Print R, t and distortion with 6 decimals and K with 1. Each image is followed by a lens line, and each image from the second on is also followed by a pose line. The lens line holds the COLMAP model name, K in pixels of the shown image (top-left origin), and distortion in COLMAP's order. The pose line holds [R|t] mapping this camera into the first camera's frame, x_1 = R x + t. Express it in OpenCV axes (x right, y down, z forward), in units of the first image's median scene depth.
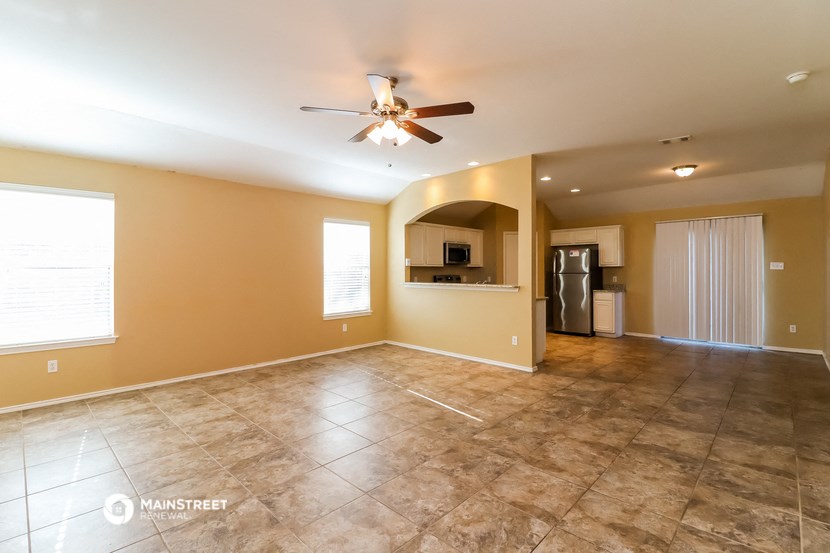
lens RADIAL K [[384.2, 0, 414.3], [0, 384.2, 271.4], [0, 0, 1]] dist [0.001760, -0.004625]
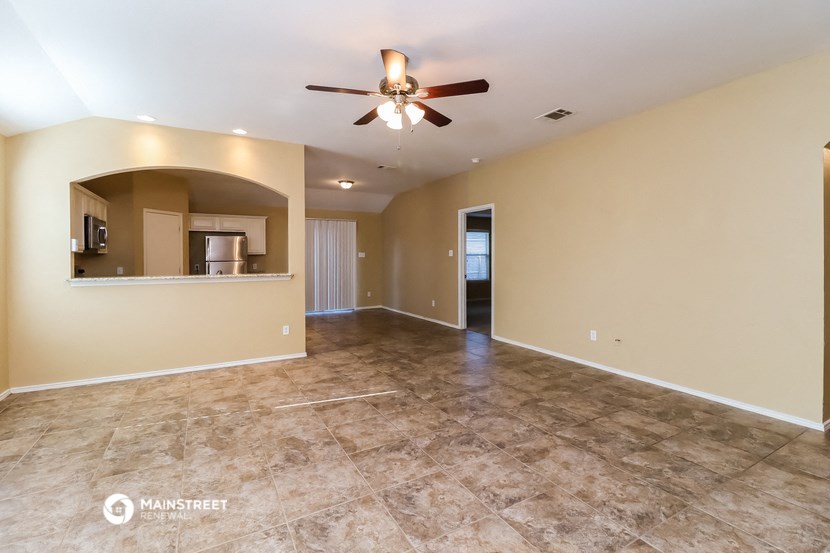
lens RADIAL K [[384.2, 0, 419.3], [0, 384.2, 259.2], [0, 0, 1]] dist [0.001760, -0.004625]
pose [[0.282990, -0.003176, 0.959118, -0.816433], [0.006070, 0.999980, 0.001520, 0.003159], [-0.959104, 0.005391, 0.283003, 0.574114]]
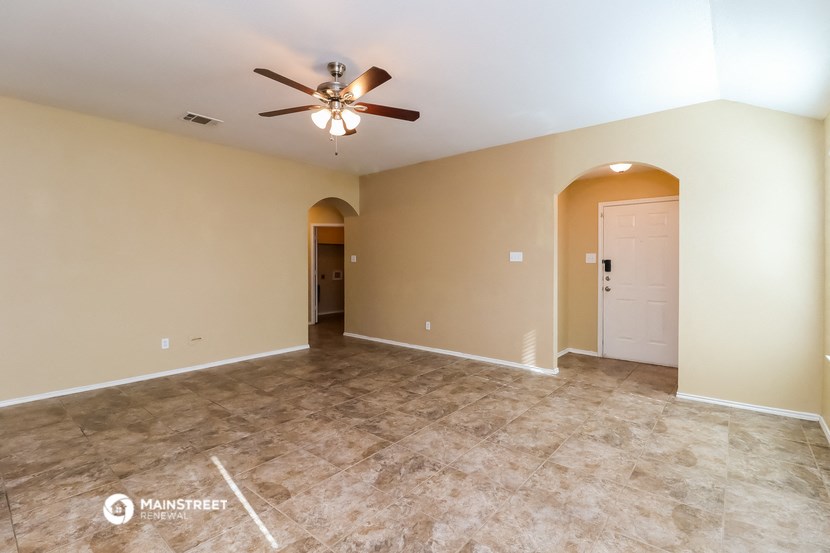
lens RADIAL K [[384.2, 0, 418.1], [0, 384.2, 274.2], [0, 0, 1]] dist [0.001760, -0.004625]
pose [[-0.997032, 0.006452, -0.076715, -0.166083], [0.004040, 0.999494, 0.031549, -0.001766], [0.076879, 0.031146, -0.996554, 1.671180]]
